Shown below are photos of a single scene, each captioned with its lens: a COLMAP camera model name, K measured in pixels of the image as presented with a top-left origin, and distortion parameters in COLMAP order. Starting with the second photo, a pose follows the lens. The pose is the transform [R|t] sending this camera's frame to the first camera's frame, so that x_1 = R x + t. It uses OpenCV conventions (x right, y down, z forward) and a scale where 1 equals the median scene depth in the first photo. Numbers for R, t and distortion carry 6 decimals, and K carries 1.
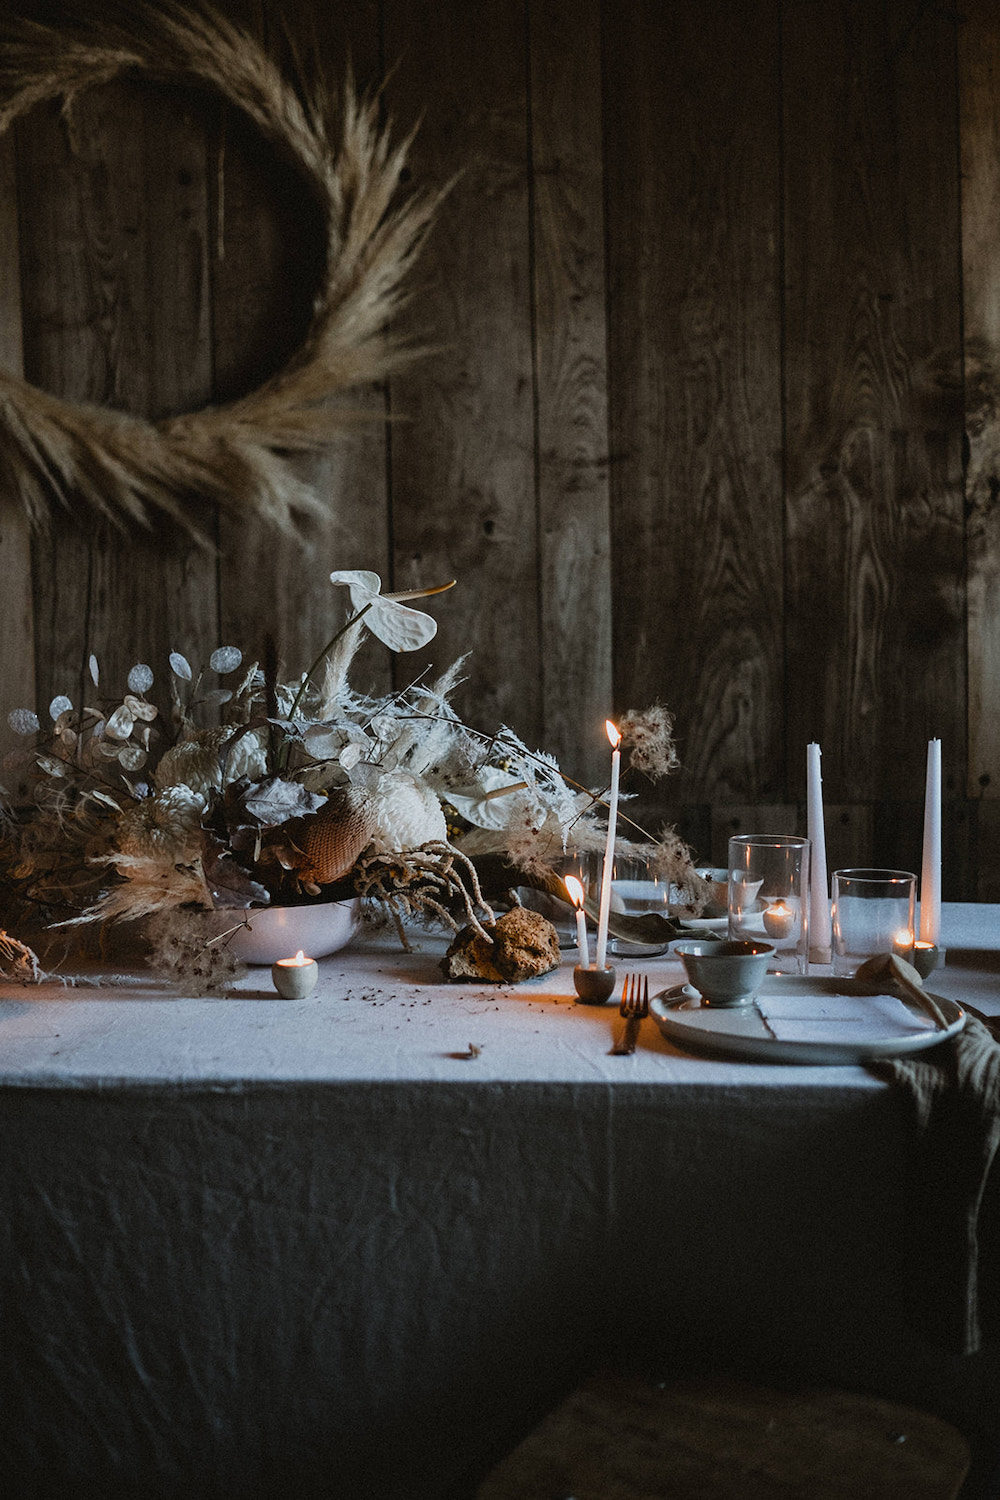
lens RADIAL K [[1561.5, 0, 500.0], [0, 1561.5, 750.0], [0, 0, 1]] dist [0.017841, 0.027388]
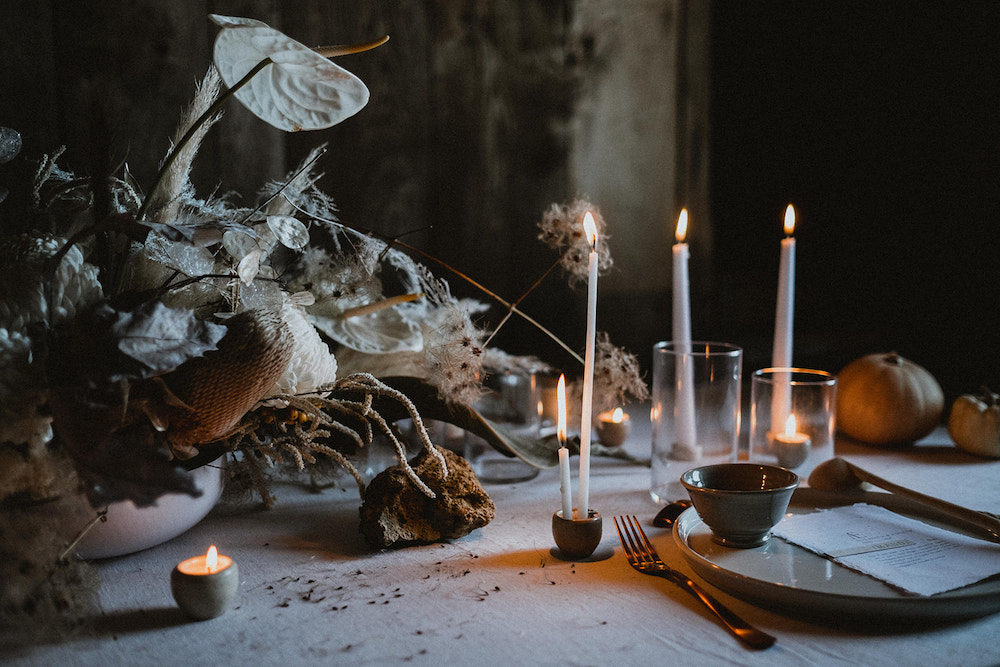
lens RADIAL K [[1041.0, 0, 499.8], [0, 1041.0, 299.3], [0, 0, 1]] dist [0.017841, 0.027388]
pose [[0.889948, -0.042160, 0.454110, -0.204039], [0.031283, 0.999016, 0.031441, 0.006125], [-0.454988, -0.013775, 0.890391, 0.484912]]
